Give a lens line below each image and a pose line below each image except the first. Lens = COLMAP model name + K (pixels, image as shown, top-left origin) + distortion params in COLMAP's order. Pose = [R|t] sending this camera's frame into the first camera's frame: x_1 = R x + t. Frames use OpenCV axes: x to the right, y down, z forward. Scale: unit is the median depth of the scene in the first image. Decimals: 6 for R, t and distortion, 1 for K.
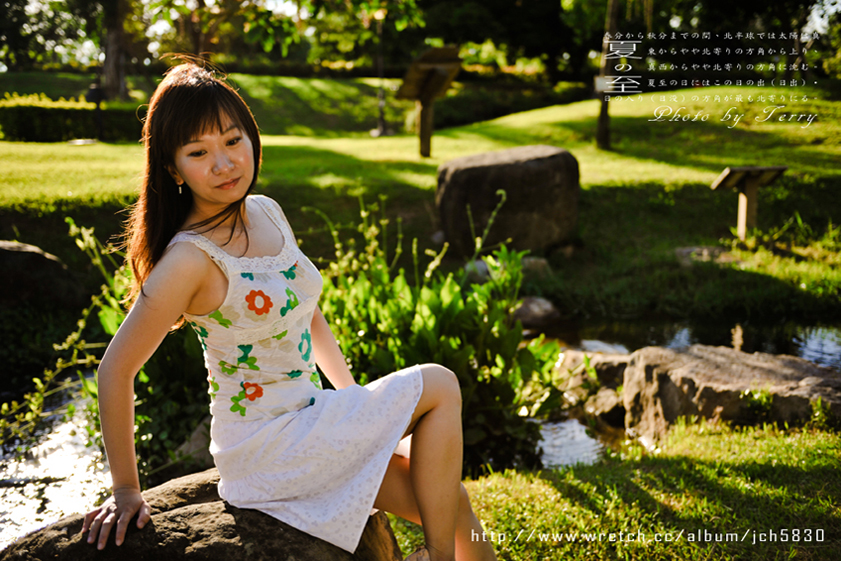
lens RADIAL K [[977.6, 0, 420.5], [0, 977.6, 280.5], [0, 0, 1]] dist [0.093594, 0.003981]
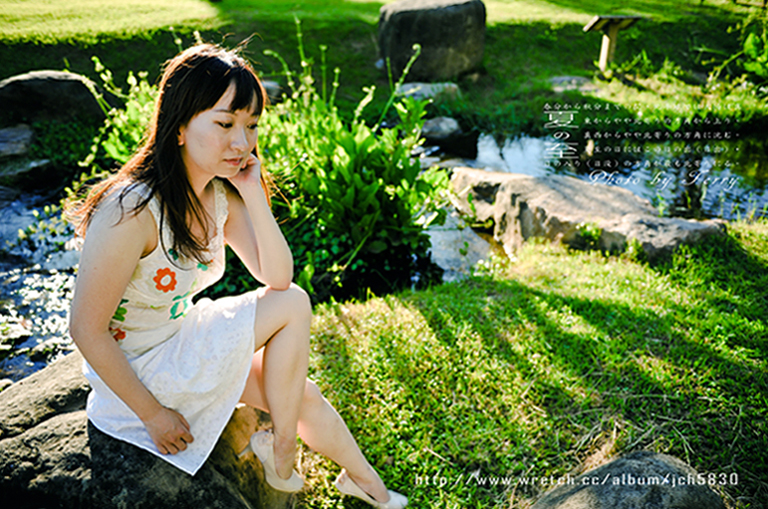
lens RADIAL K [[617.7, 0, 384.0], [0, 617.7, 254.5], [0, 0, 1]] dist [-0.019808, -0.004562]
pose [[0.999655, 0.021595, -0.014975, 0.066918], [-0.016152, 0.954405, 0.298076, -0.074312], [0.020730, -0.297732, 0.954425, 0.168148]]
